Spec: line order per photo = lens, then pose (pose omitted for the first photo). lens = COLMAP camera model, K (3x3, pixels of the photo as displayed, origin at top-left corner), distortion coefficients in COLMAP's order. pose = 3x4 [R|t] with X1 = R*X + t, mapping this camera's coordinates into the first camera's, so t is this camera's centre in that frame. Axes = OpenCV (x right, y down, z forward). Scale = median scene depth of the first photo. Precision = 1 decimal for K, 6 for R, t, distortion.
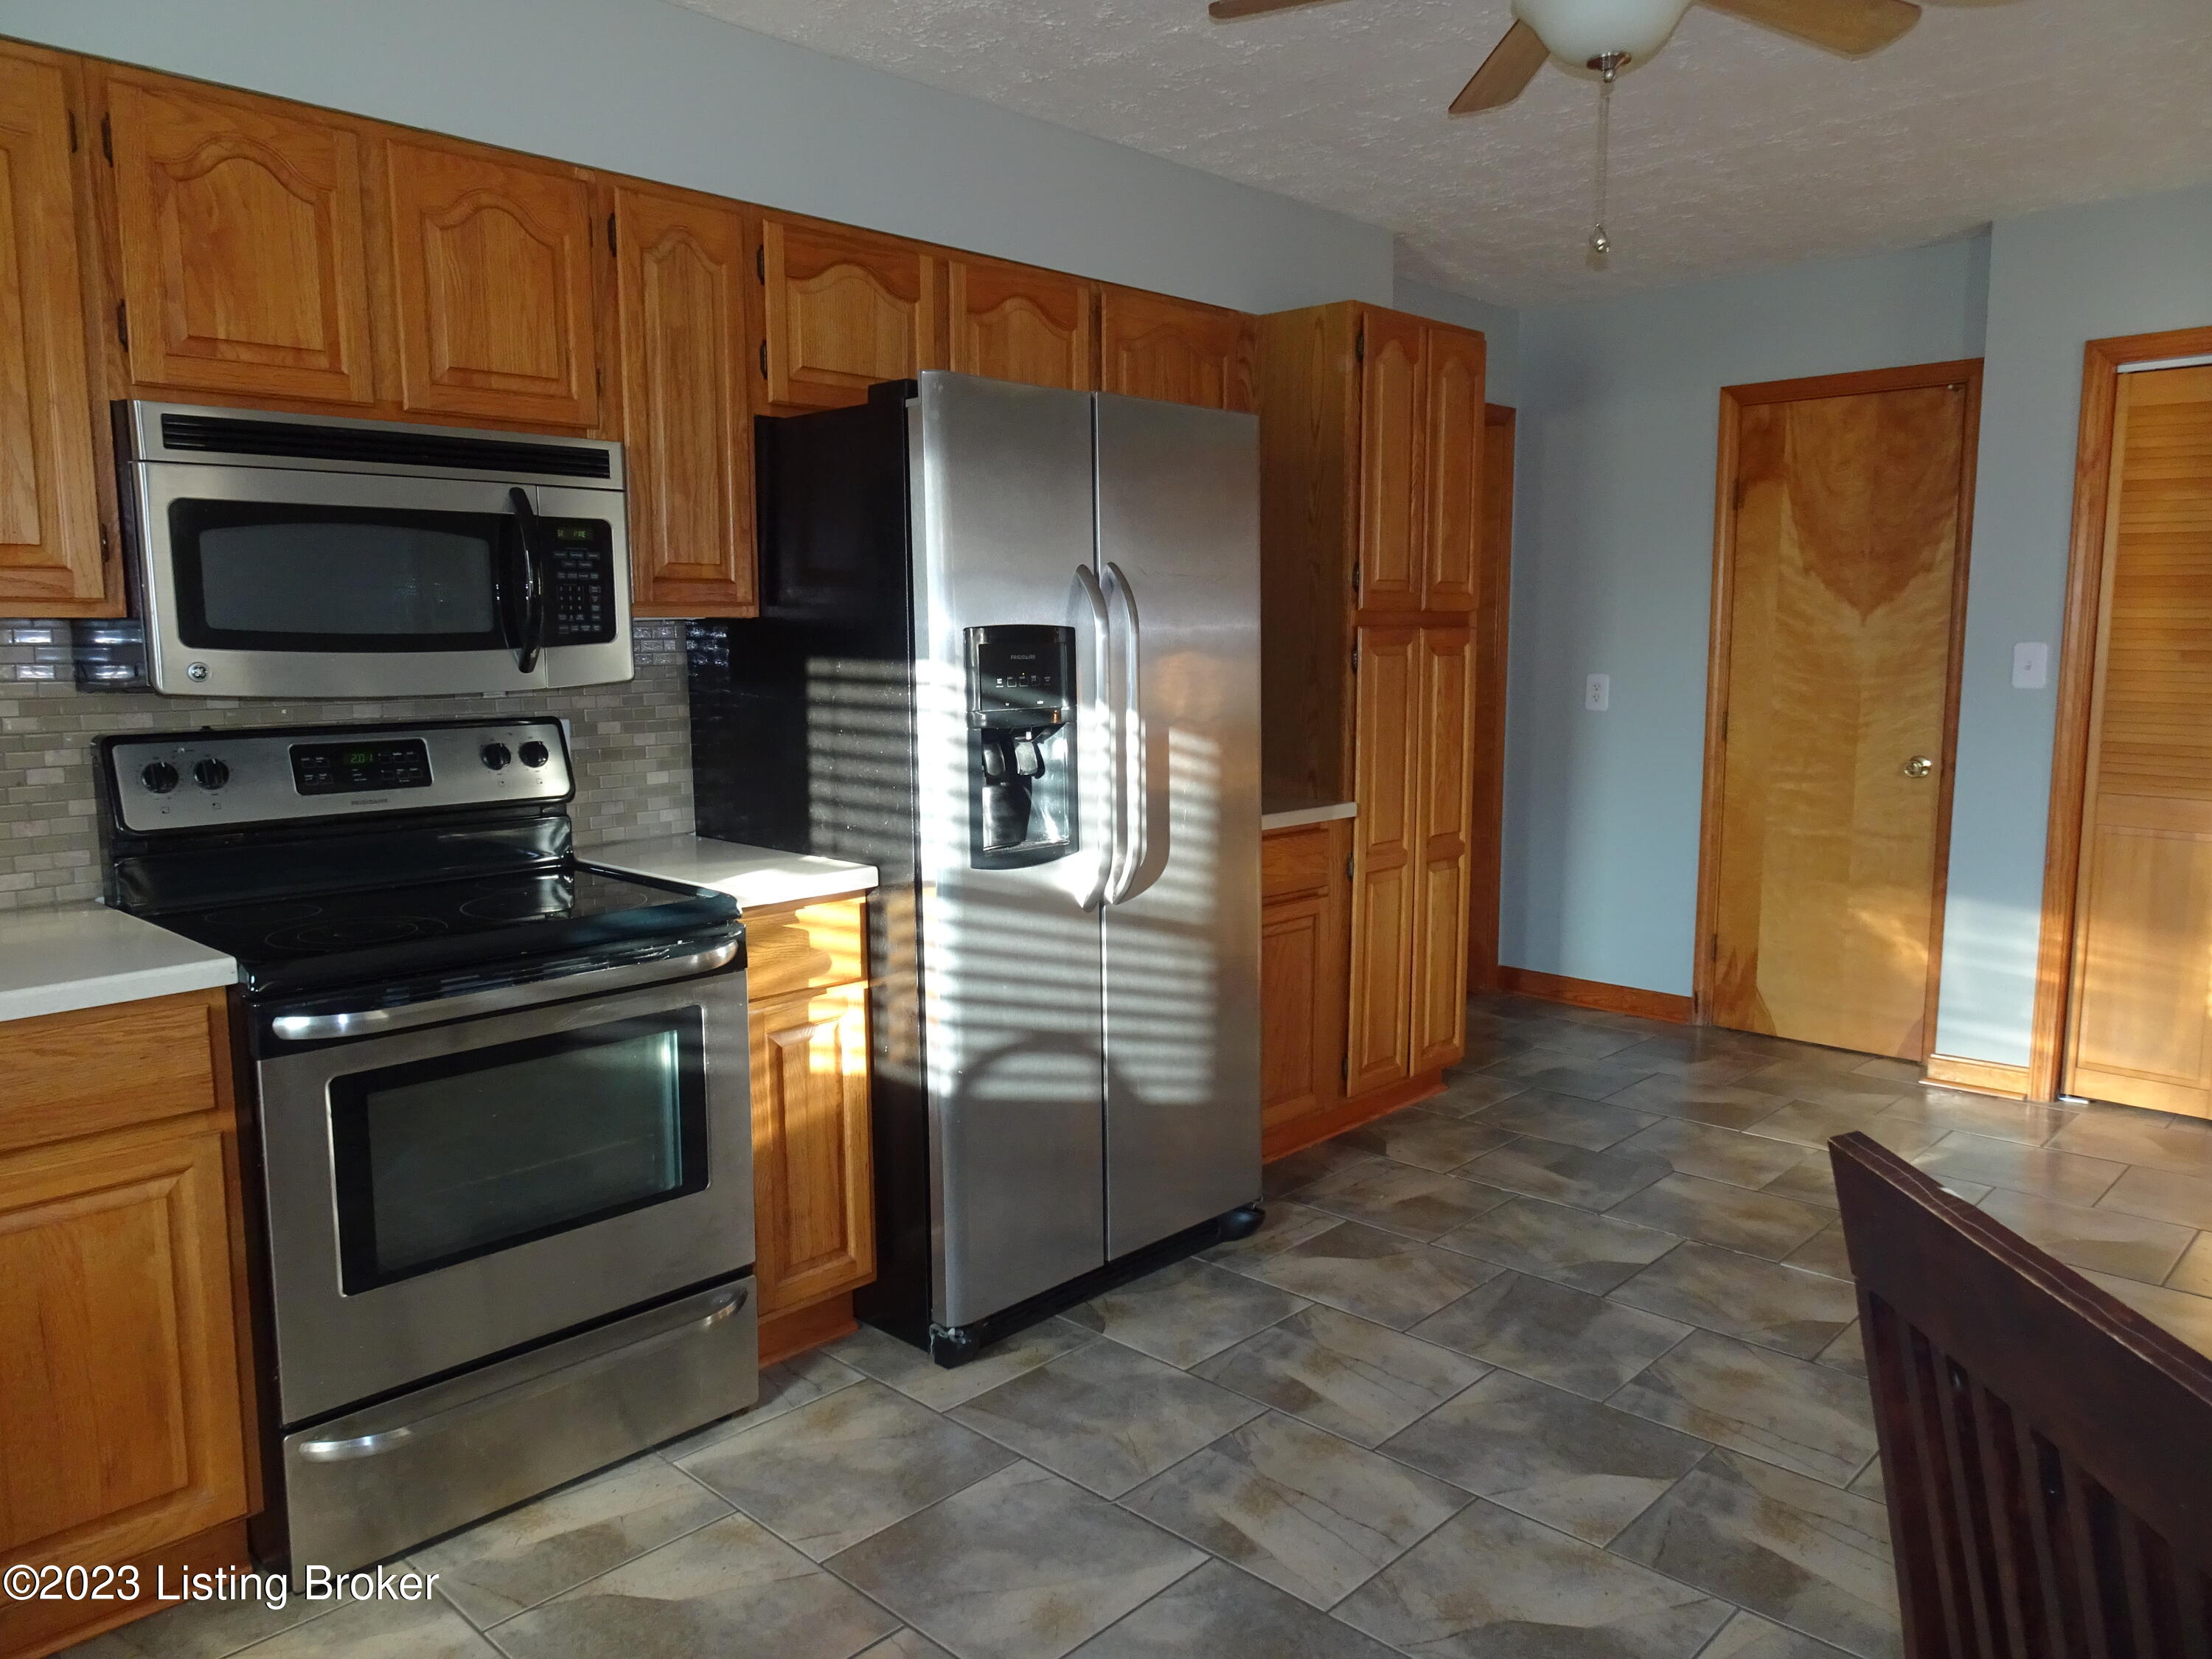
lens RADIAL K [[1565.2, 0, 1106.0], [0, 1565.2, 829.5], [0, 0, 1]] dist [0.009735, -0.000048]
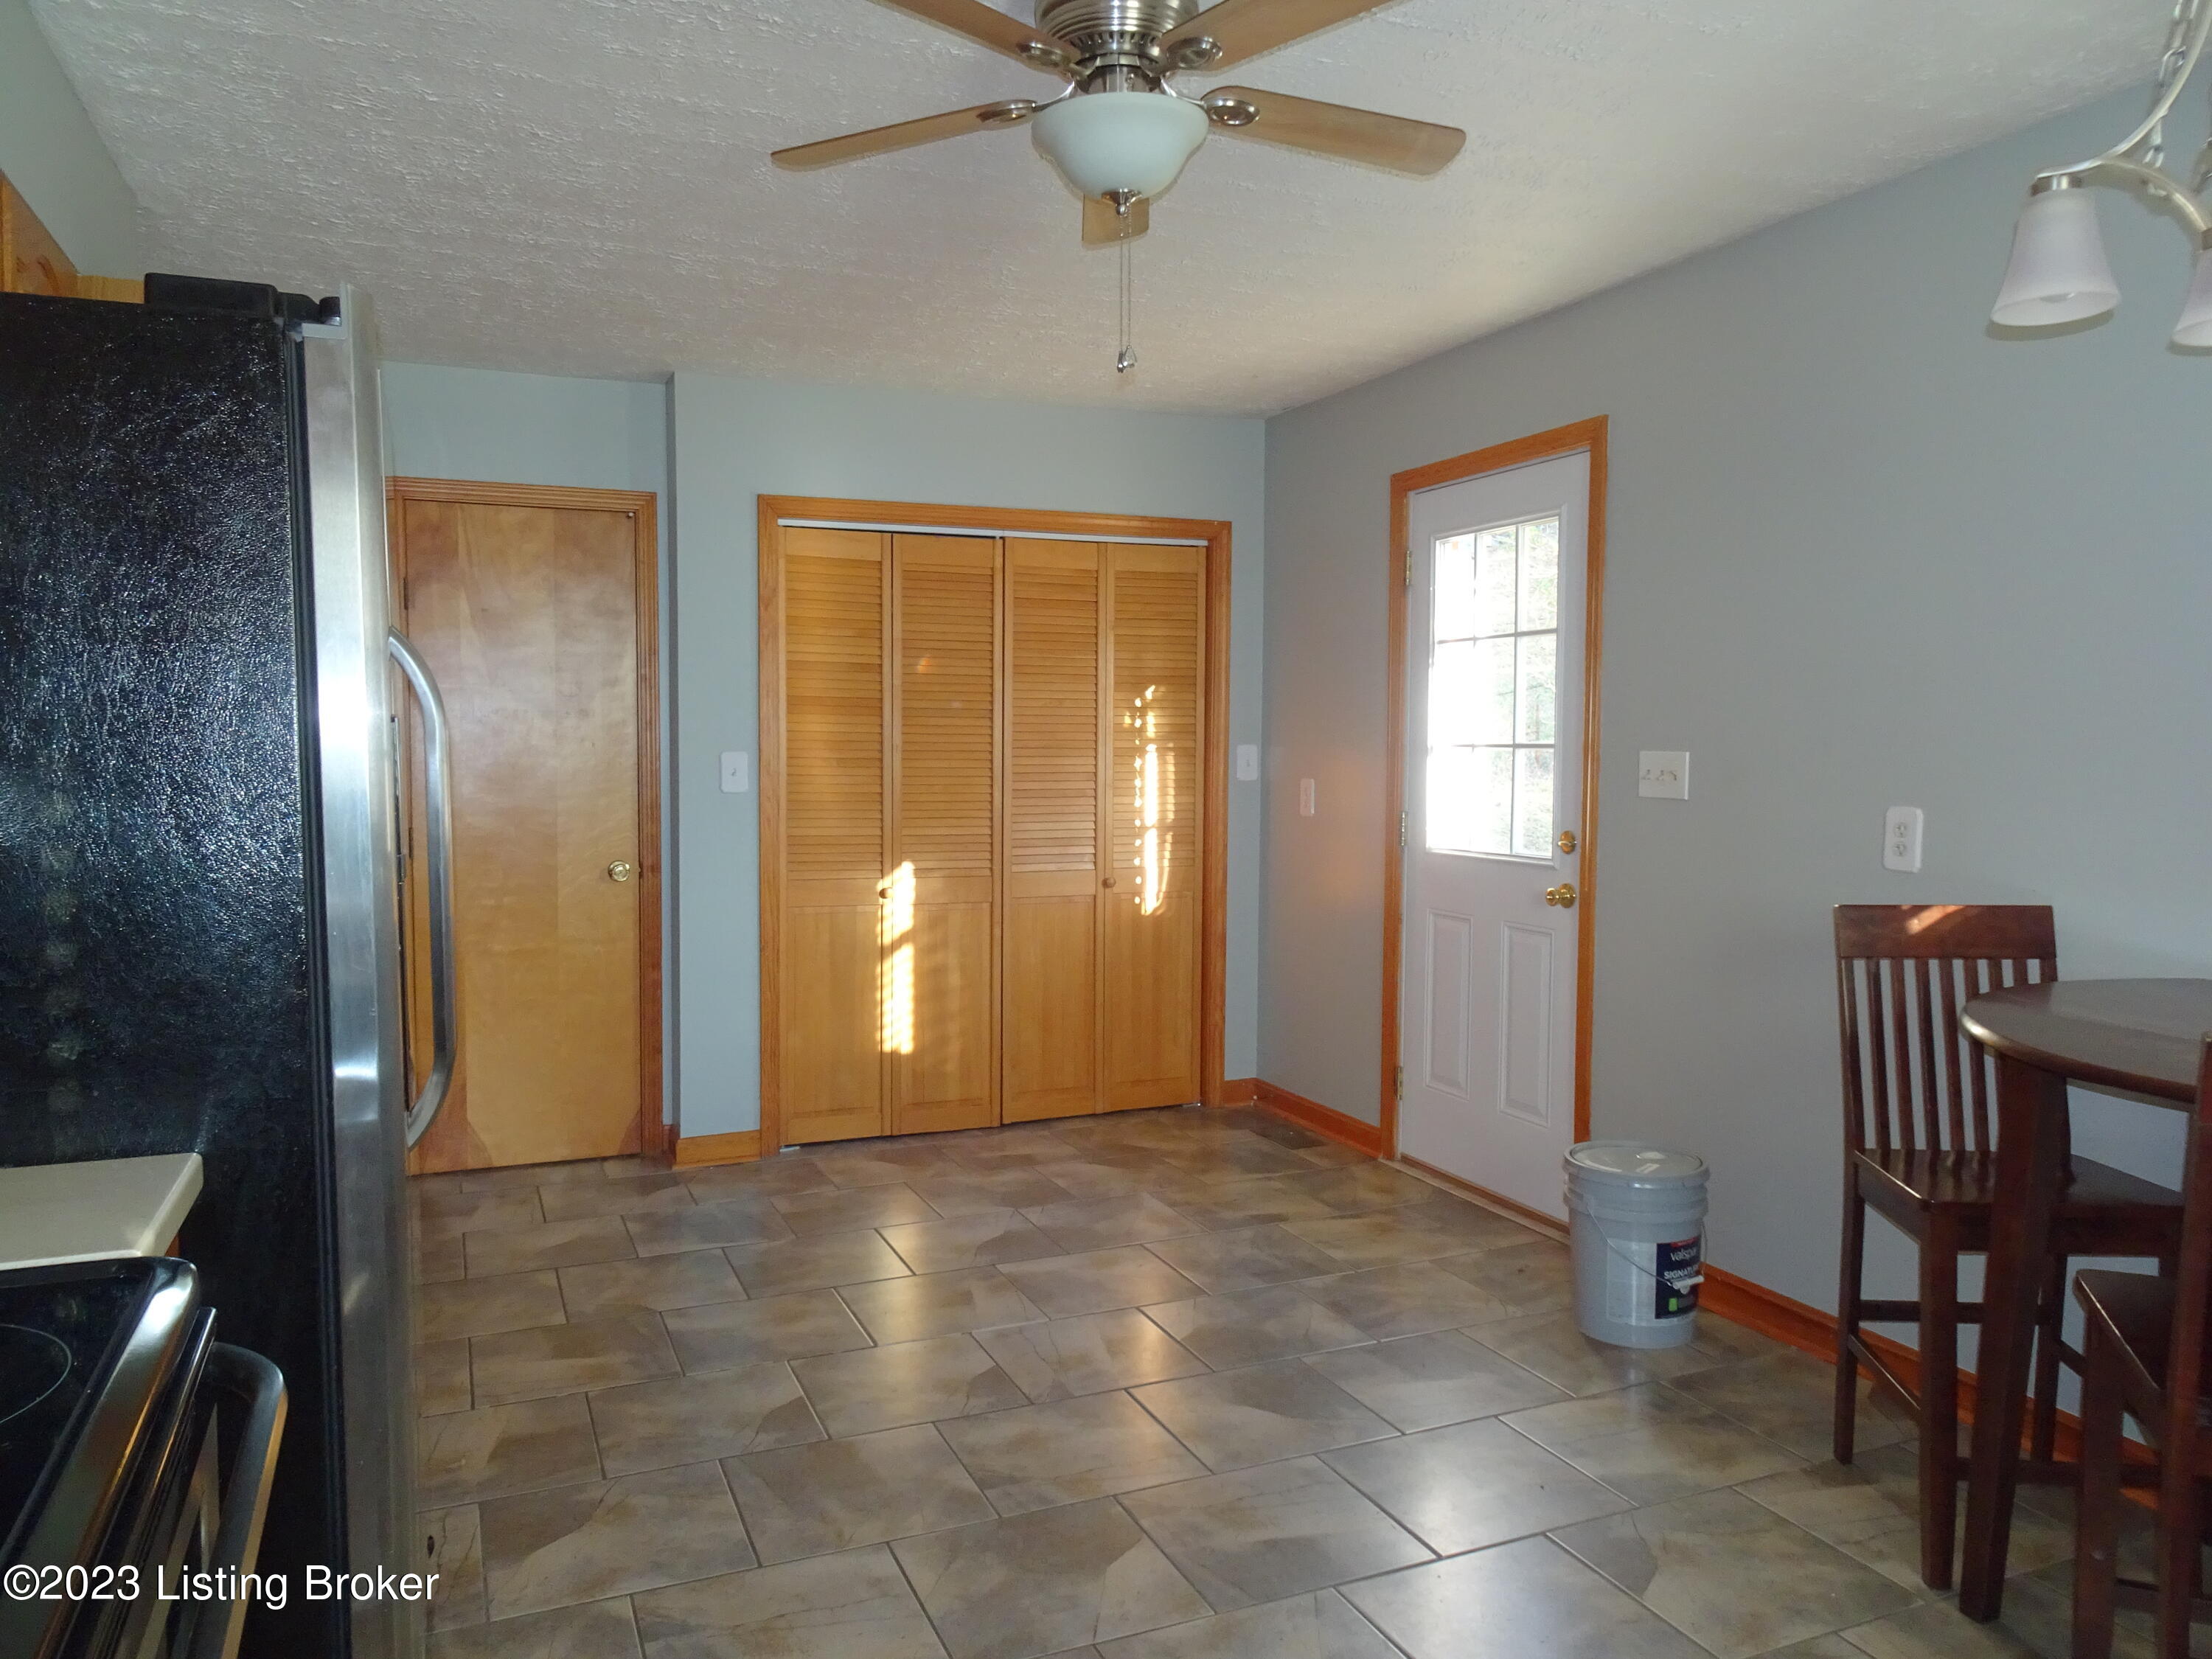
lens RADIAL K [[1565.2, 0, 1106.0], [0, 1565.2, 829.5], [0, 0, 1]] dist [0.009735, -0.000048]
pose [[0.399331, -0.045370, 0.915684, -0.494497], [0.112763, 0.993622, 0.000055, -0.050065], [-0.909846, 0.103233, 0.401900, 0.463672]]
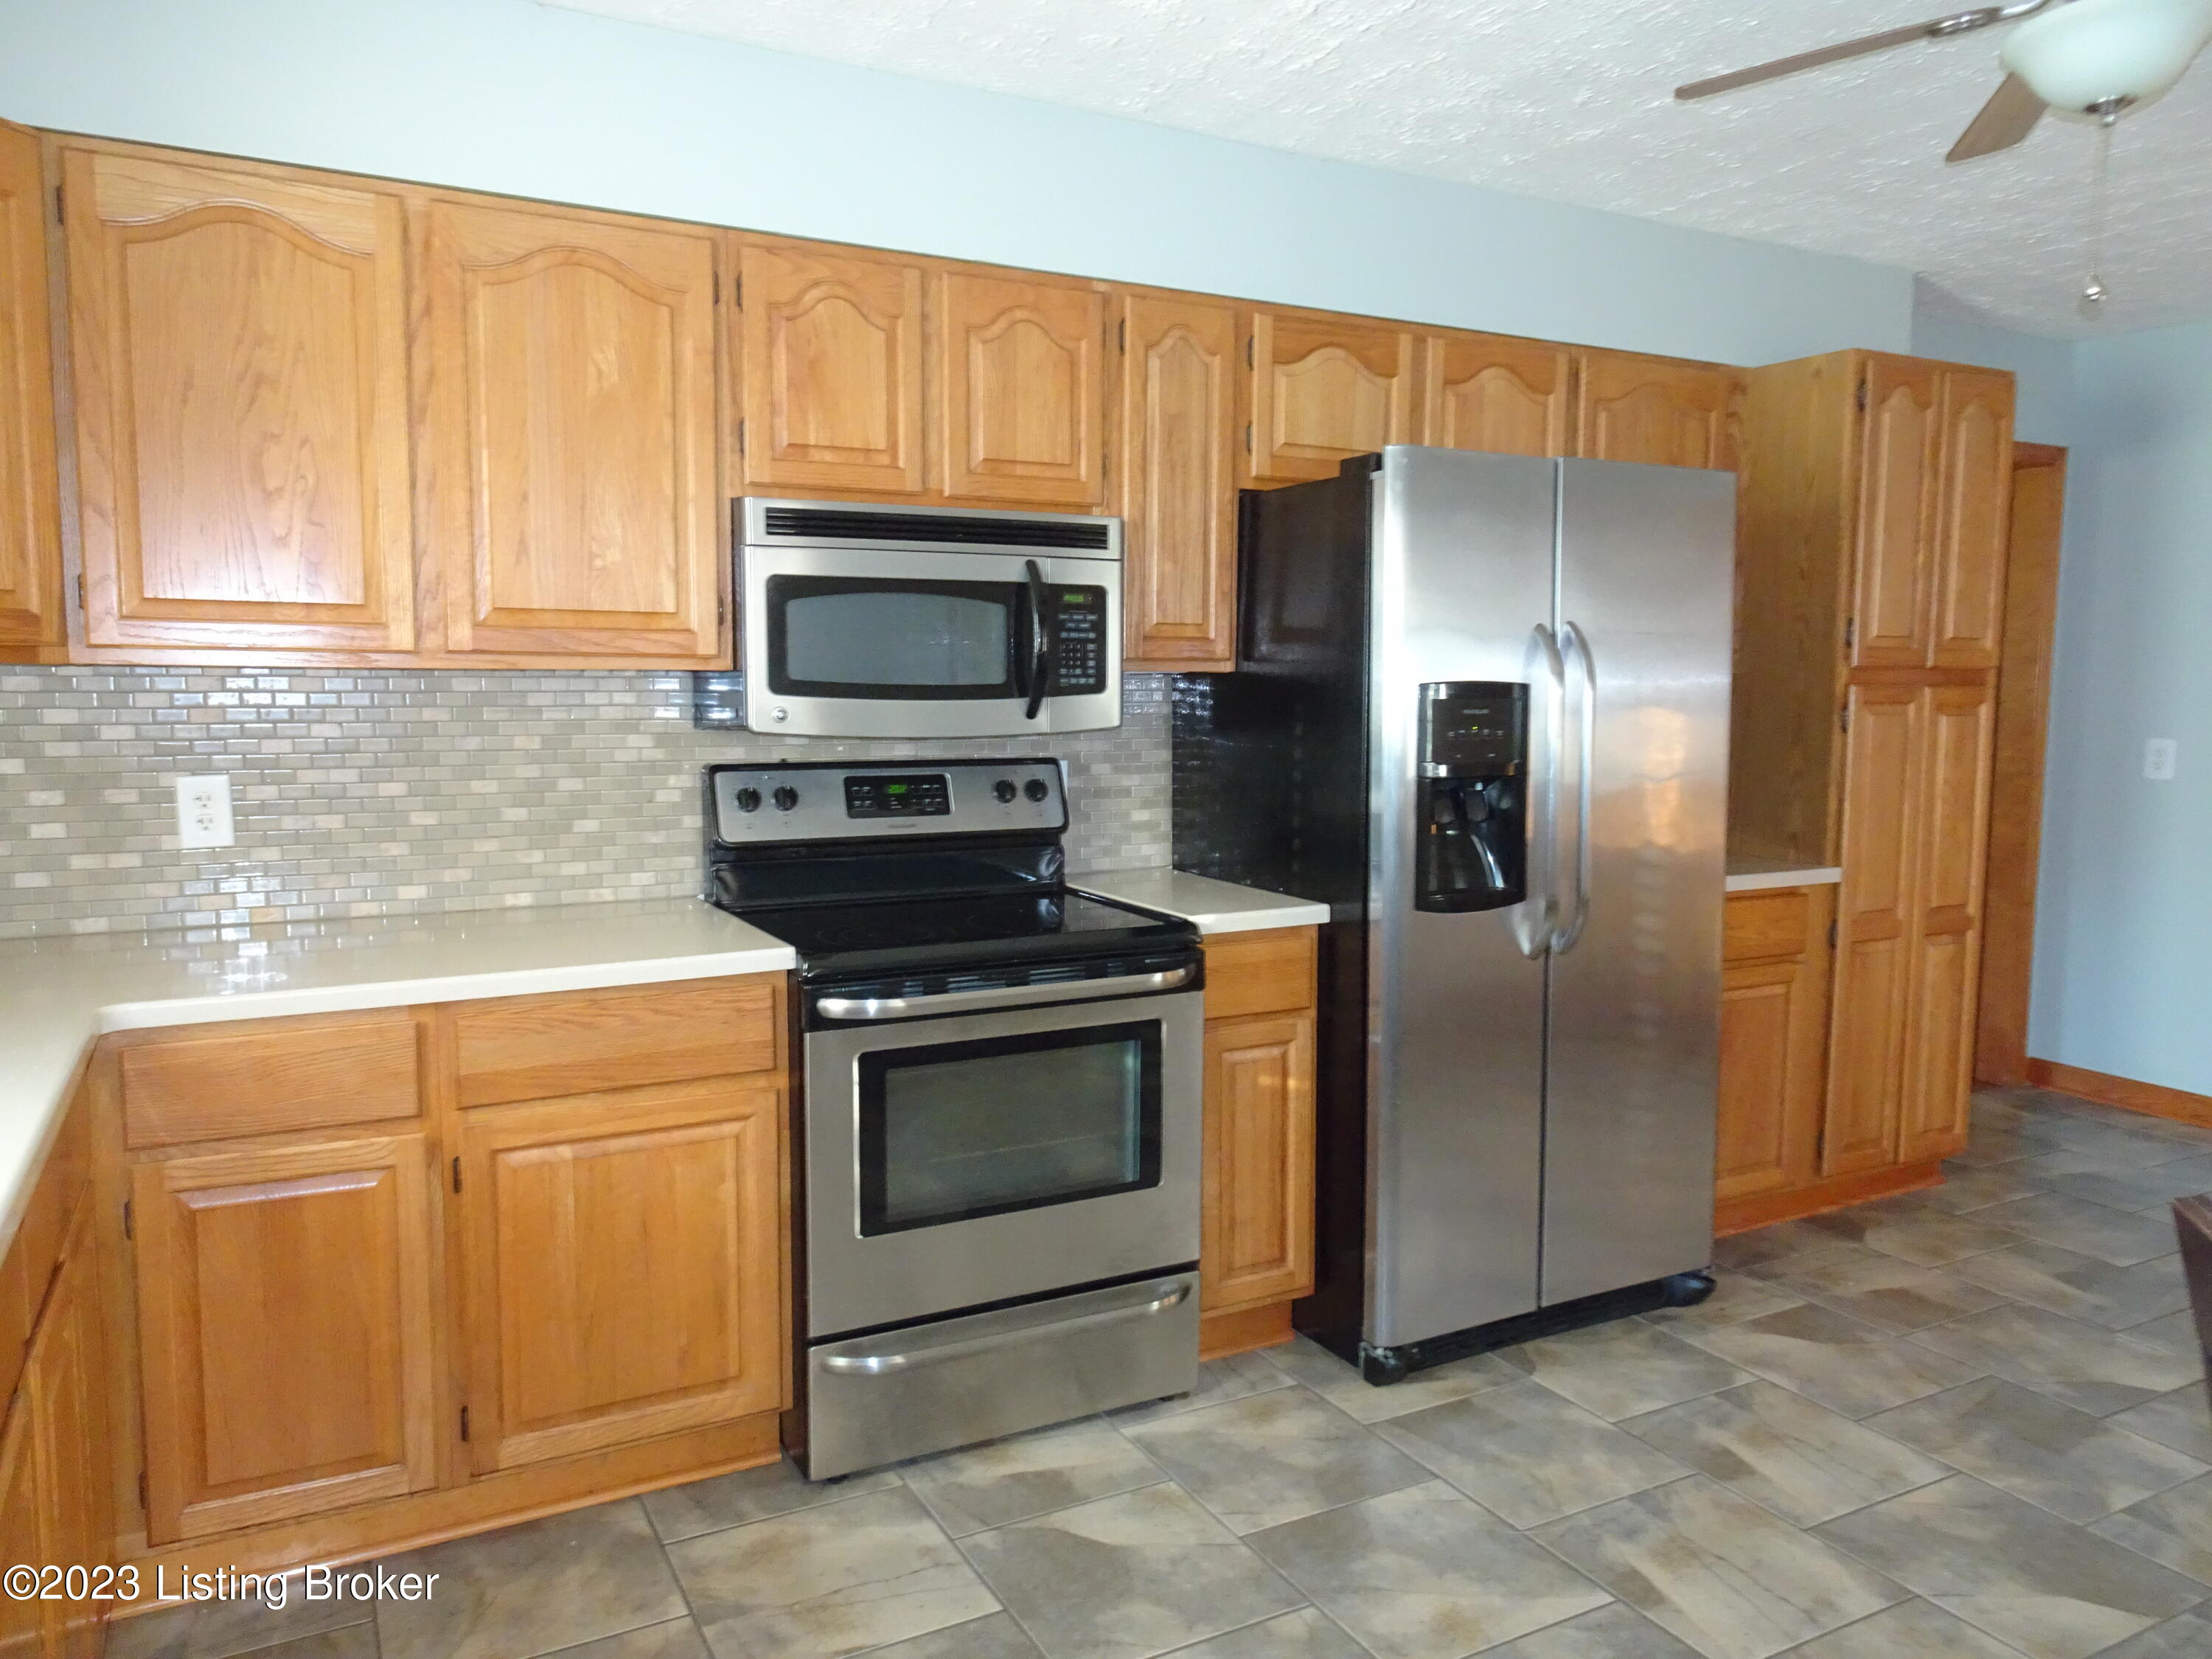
lens RADIAL K [[1565.2, 0, 1106.0], [0, 1565.2, 829.5], [0, 0, 1]] dist [0.009735, -0.000048]
pose [[0.949895, 0.038439, -0.310196, 0.038810], [-0.048104, 0.998564, -0.023563, 0.004937], [0.308845, 0.037304, 0.950381, -0.067099]]
